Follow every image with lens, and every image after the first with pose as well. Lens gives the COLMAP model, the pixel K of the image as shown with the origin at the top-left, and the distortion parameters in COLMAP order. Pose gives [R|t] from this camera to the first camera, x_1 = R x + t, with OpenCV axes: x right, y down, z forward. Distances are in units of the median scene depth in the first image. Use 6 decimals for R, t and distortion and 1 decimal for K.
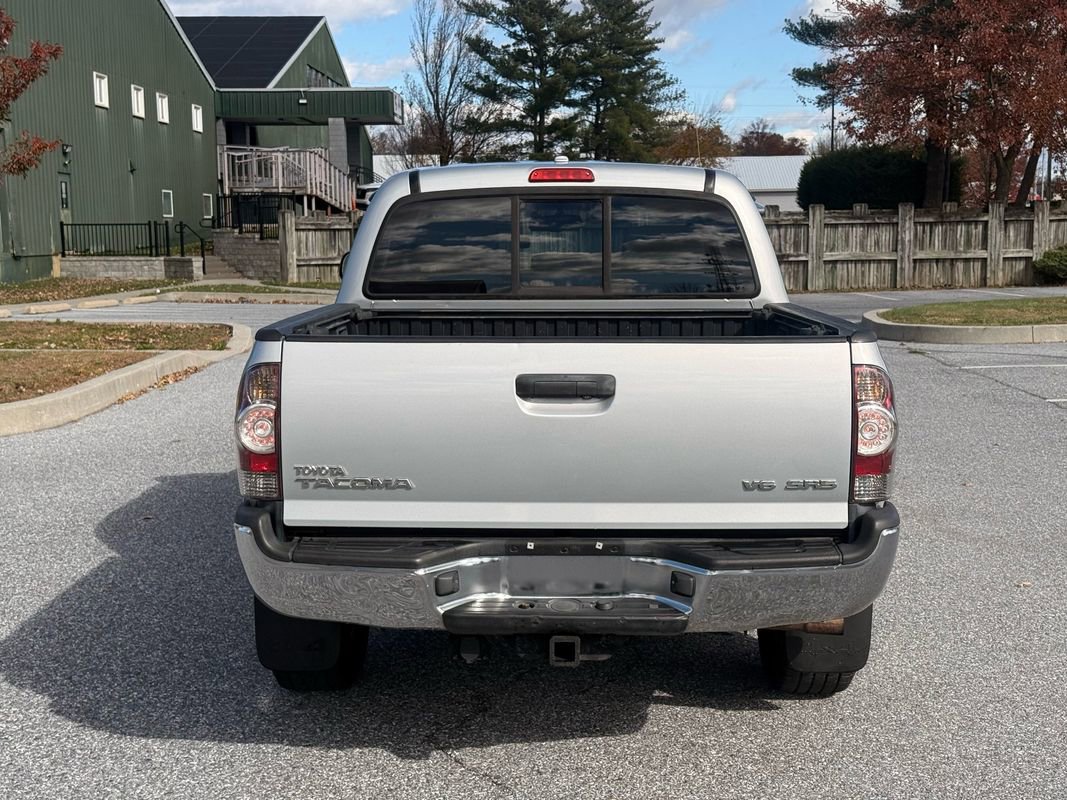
lens RADIAL K [[1485.2, 0, 541.0], [0, 1485.2, 418.5], [0, 0, 1]] dist [0.120345, -0.091917]
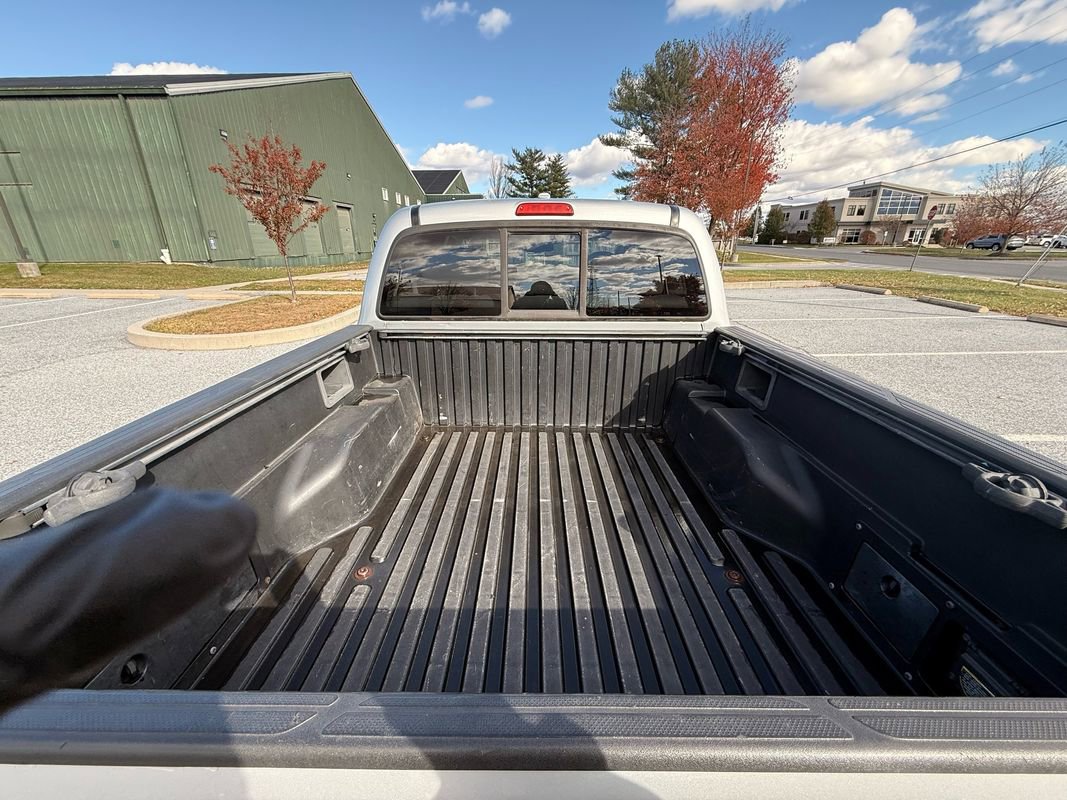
lens RADIAL K [[423.3, 0, 533.5], [0, 423.3, 400.0], [0, 0, 1]] dist [-0.001988, -0.000428]
pose [[0.999979, 0.002895, 0.005739, 0.003944], [-0.004130, 0.973557, 0.228406, -0.095561], [-0.004926, -0.228425, 0.973549, 0.653107]]
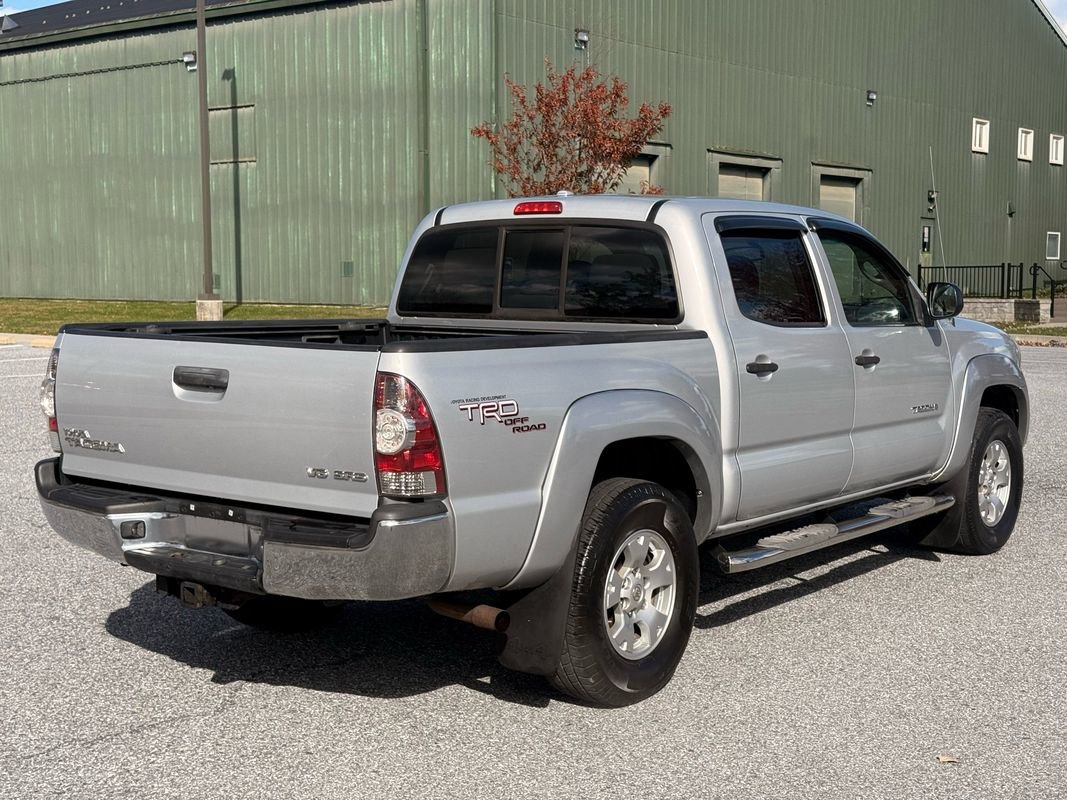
lens RADIAL K [[1485.2, 0, 541.0], [0, 1485.2, 418.5], [0, 0, 1]] dist [0.120345, -0.091917]
pose [[0.803121, 0.065101, -0.592249, 0.673013], [-0.082524, 0.996586, -0.002361, -0.005891], [0.590073, 0.050771, 0.805752, 0.122244]]
